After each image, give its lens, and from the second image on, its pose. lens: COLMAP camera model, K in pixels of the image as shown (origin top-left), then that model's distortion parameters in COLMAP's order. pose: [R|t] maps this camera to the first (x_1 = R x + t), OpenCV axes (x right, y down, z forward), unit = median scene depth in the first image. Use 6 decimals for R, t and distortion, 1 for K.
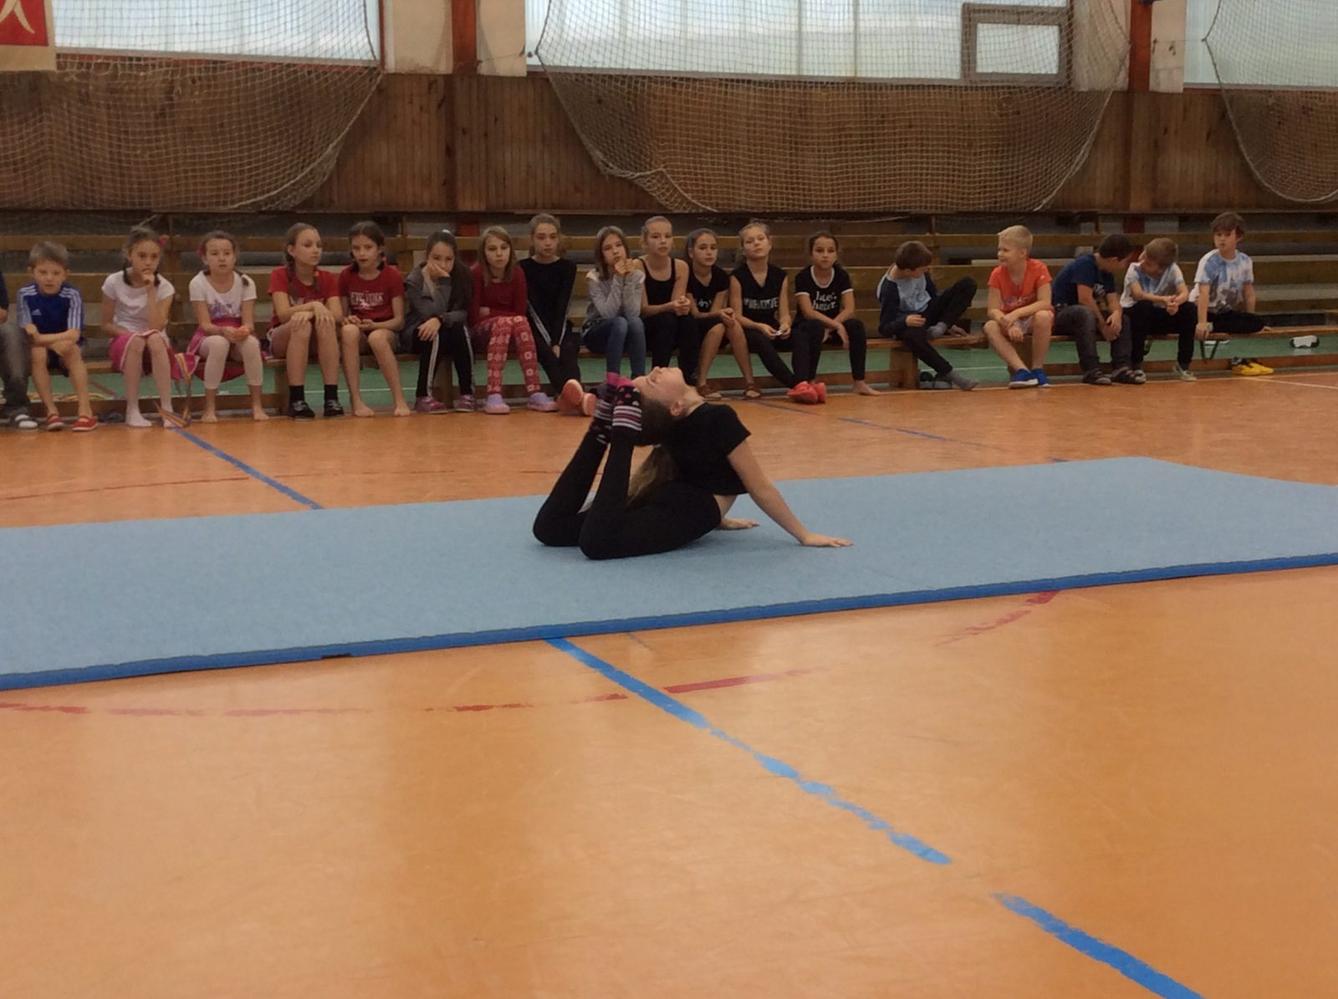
lens RADIAL K [[2005.5, 0, 676.0], [0, 2005.5, 496.8], [0, 0, 1]] dist [0.106796, 0.000000]
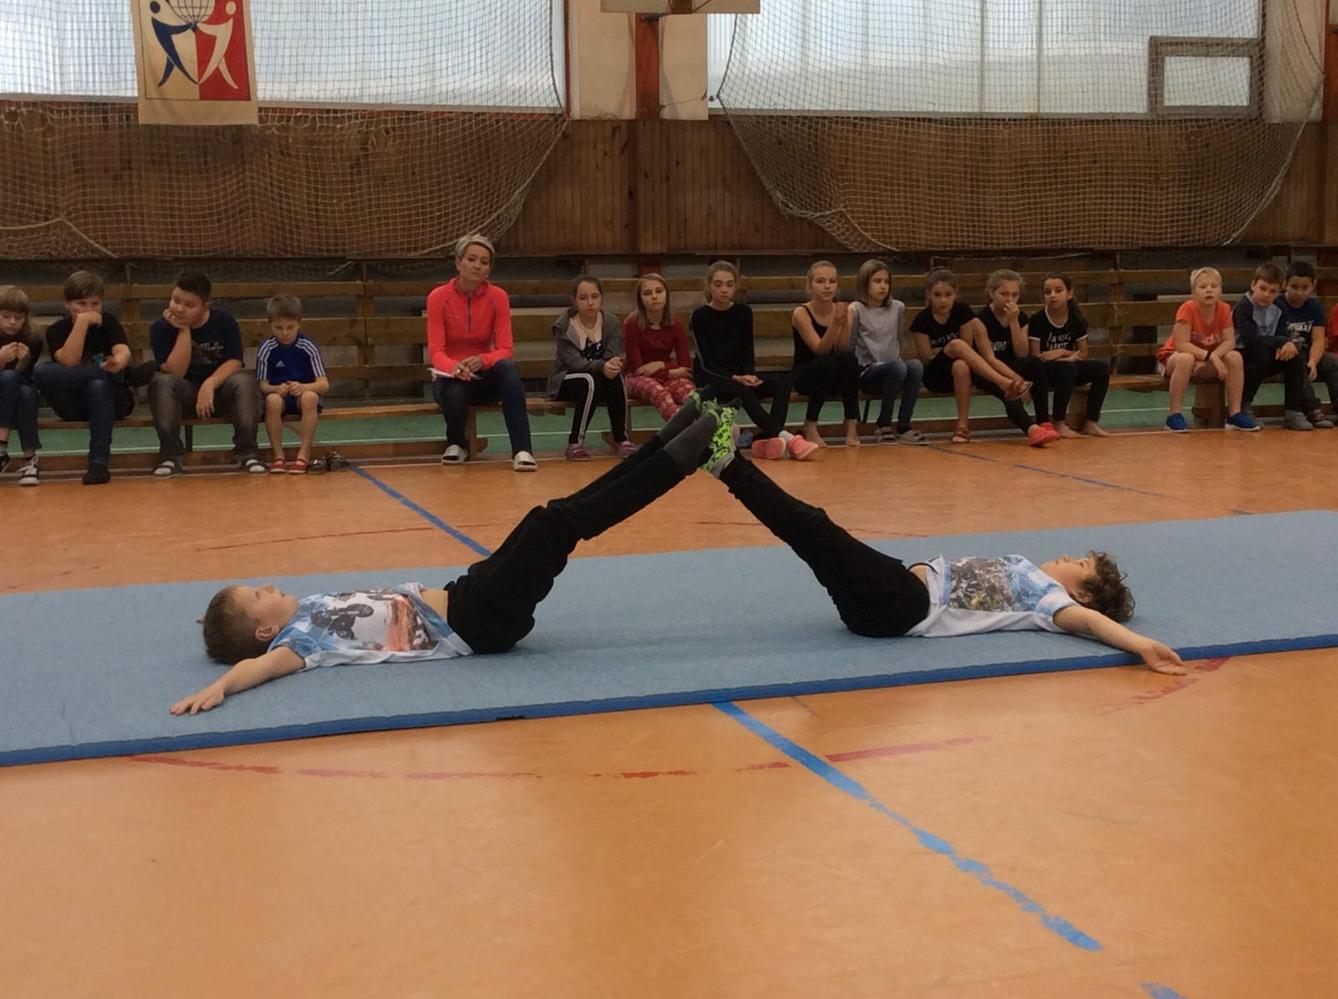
lens RADIAL K [[2005.5, 0, 674.1], [0, 2005.5, 505.0], [0, 0, 1]] dist [0.106796, 0.000000]
pose [[0.995679, 0.003248, -0.092808, 0.003302], [-0.003987, 0.999962, -0.007782, -0.006863], [0.092779, 0.008118, 0.995654, -0.007667]]
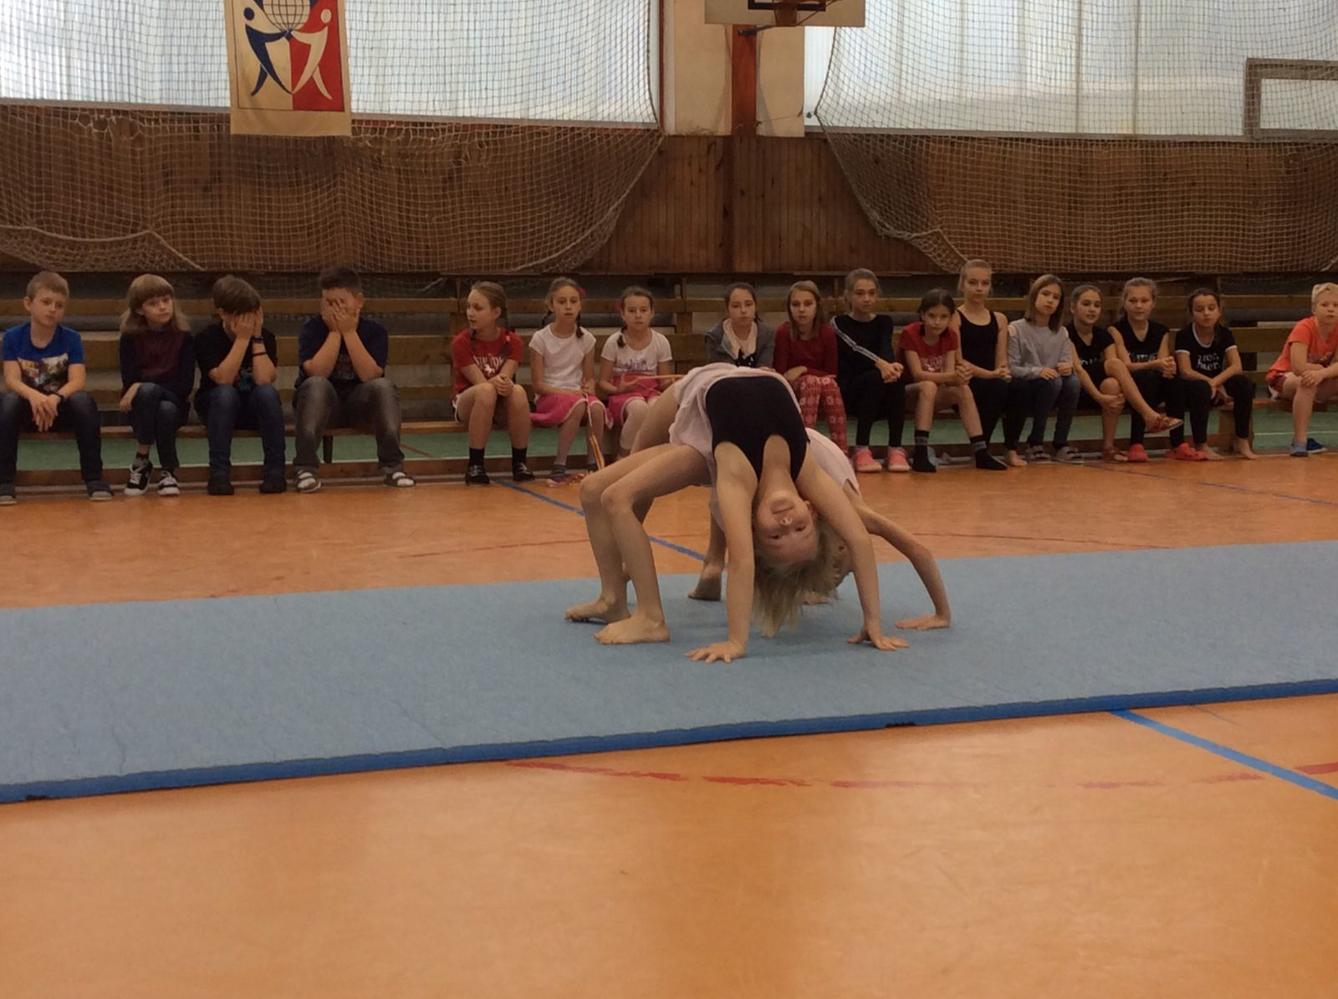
lens RADIAL K [[2005.5, 0, 671.7], [0, 2005.5, 507.2], [0, 0, 1]] dist [0.106796, 0.000000]
pose [[0.996997, 0.007626, -0.077060, -0.060507], [-0.009895, 0.999527, -0.029105, 0.001937], [0.076802, 0.029780, 0.996602, 0.017430]]
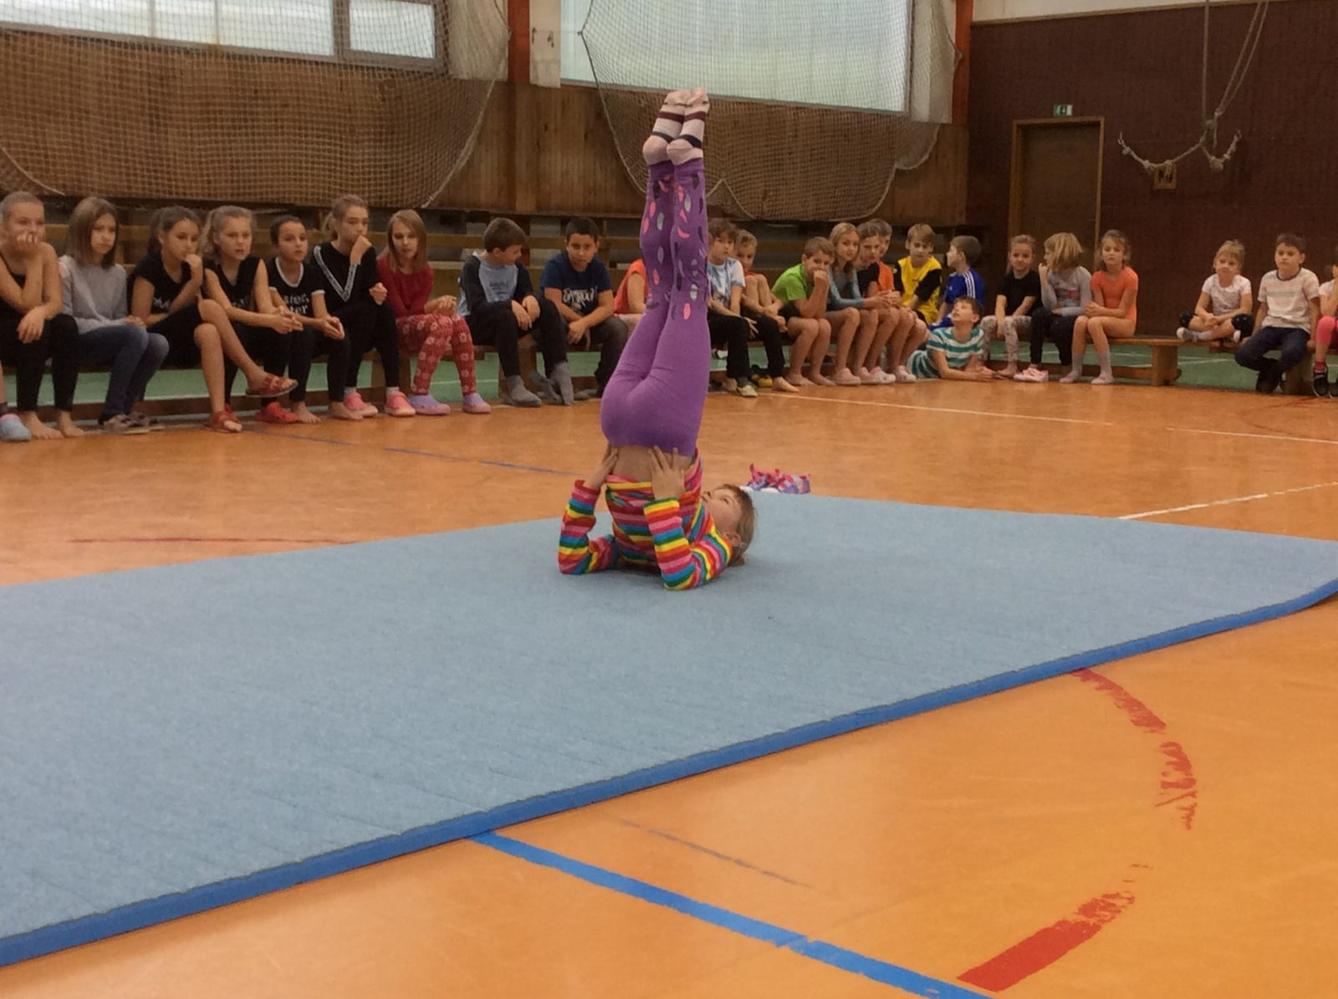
lens RADIAL K [[2005.5, 0, 678.2], [0, 2005.5, 505.9], [0, 0, 1]] dist [0.106796, 0.000000]
pose [[0.918367, -0.033748, 0.394289, -0.083453], [0.034418, 0.999393, 0.005375, -0.010186], [-0.394231, 0.008634, 0.918971, 0.137842]]
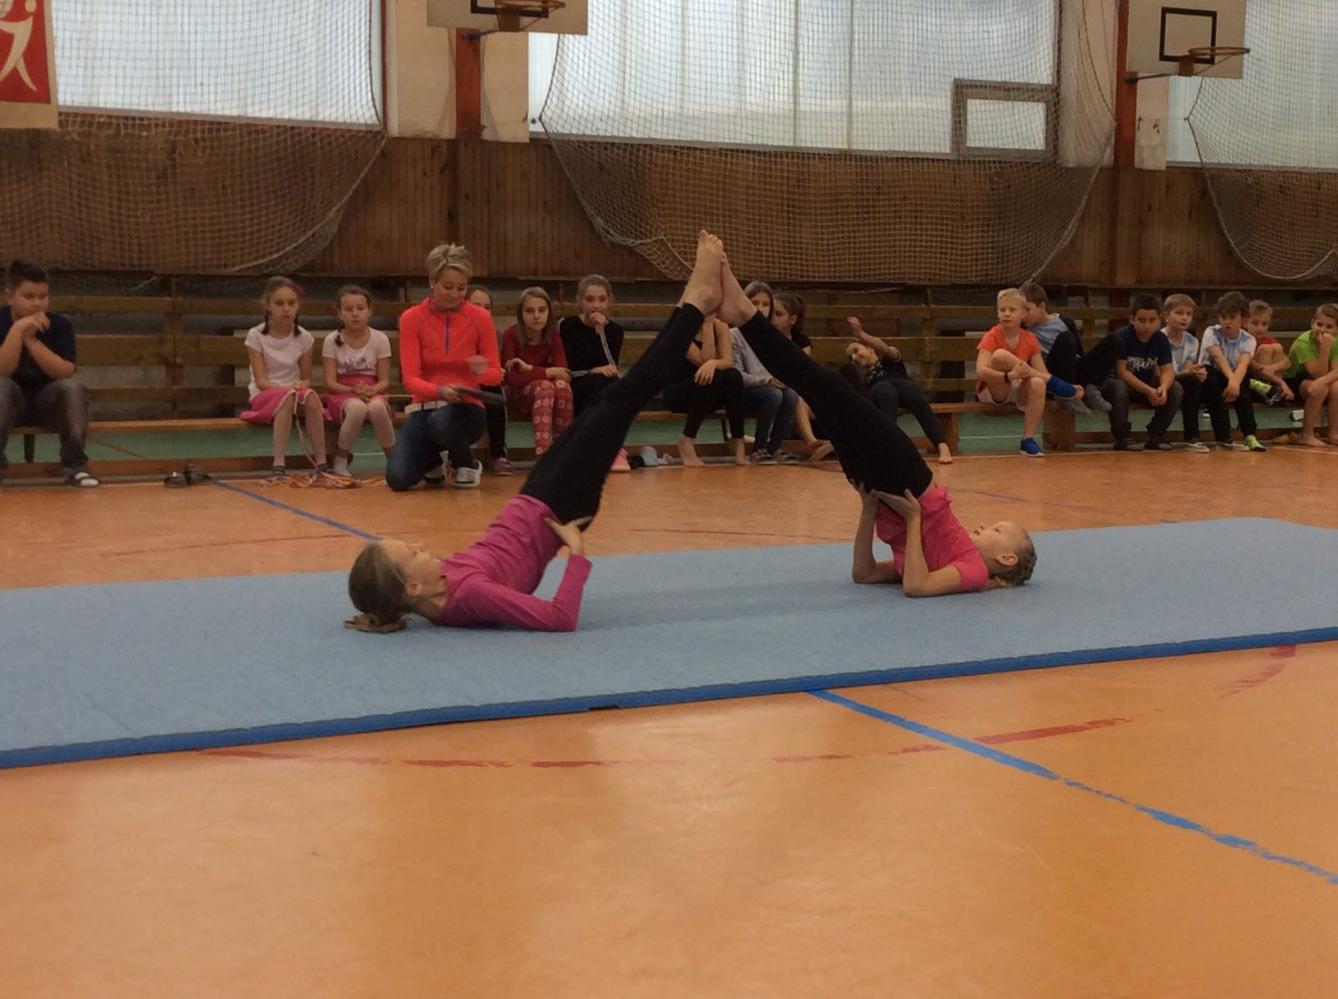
lens RADIAL K [[2005.5, 0, 673.8], [0, 2005.5, 494.5], [0, 0, 1]] dist [0.106796, 0.000000]
pose [[0.998457, 0.004346, 0.055360, -0.056118], [-0.002020, 0.999116, -0.041987, 0.005600], [-0.055493, 0.041810, 0.997583, 0.015614]]
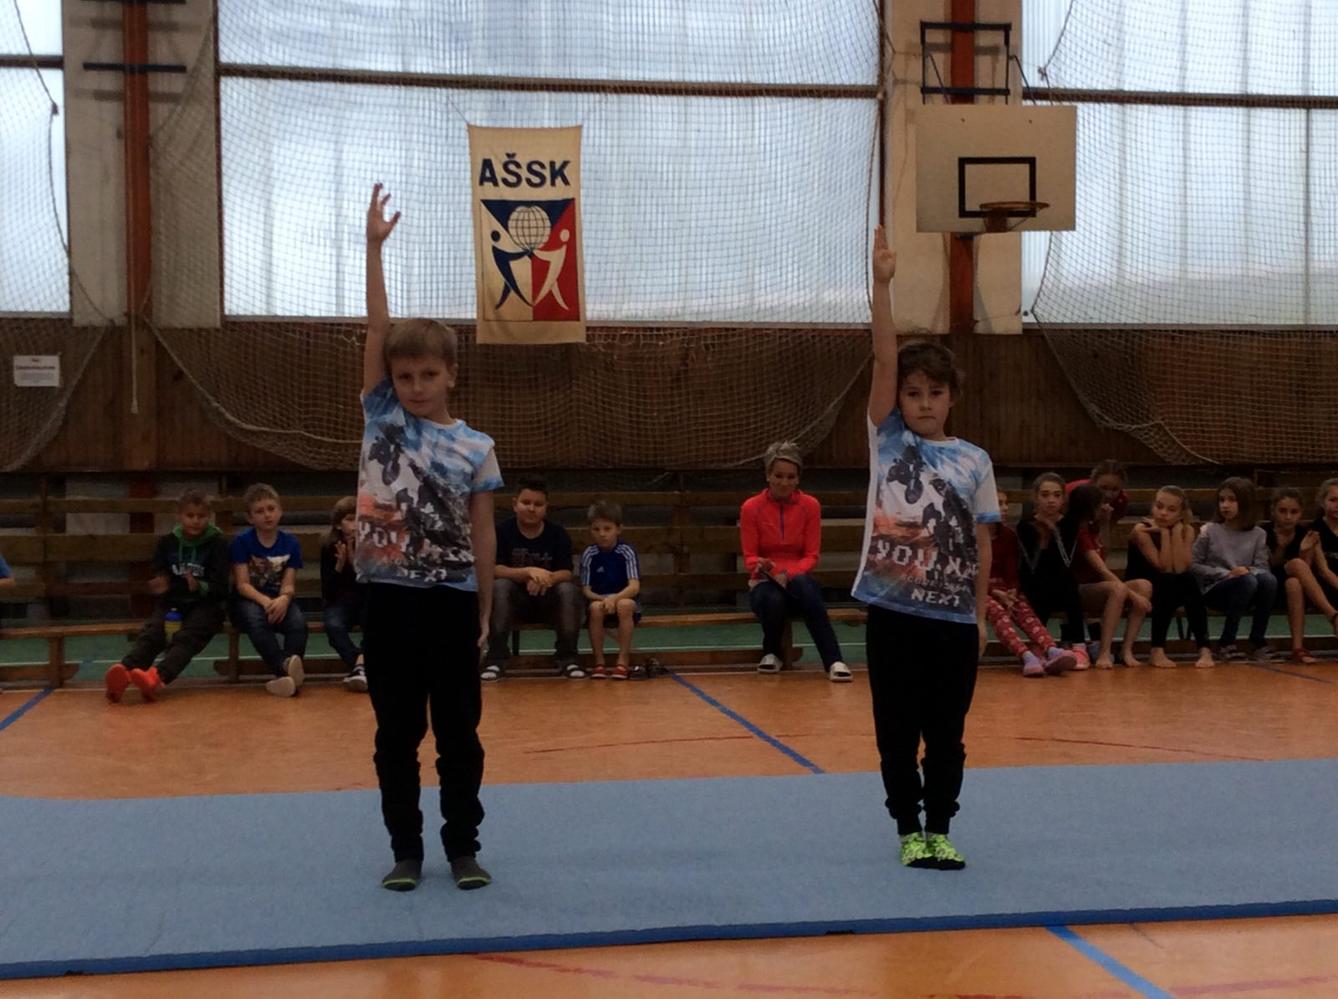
lens RADIAL K [[2005.5, 0, 669.9], [0, 2005.5, 490.5], [0, 0, 1]] dist [0.106796, 0.000000]
pose [[0.970290, -0.000575, -0.241943, -0.000717], [-0.028153, 0.992936, -0.115265, -0.007285], [0.240300, 0.118652, 0.963420, -0.014593]]
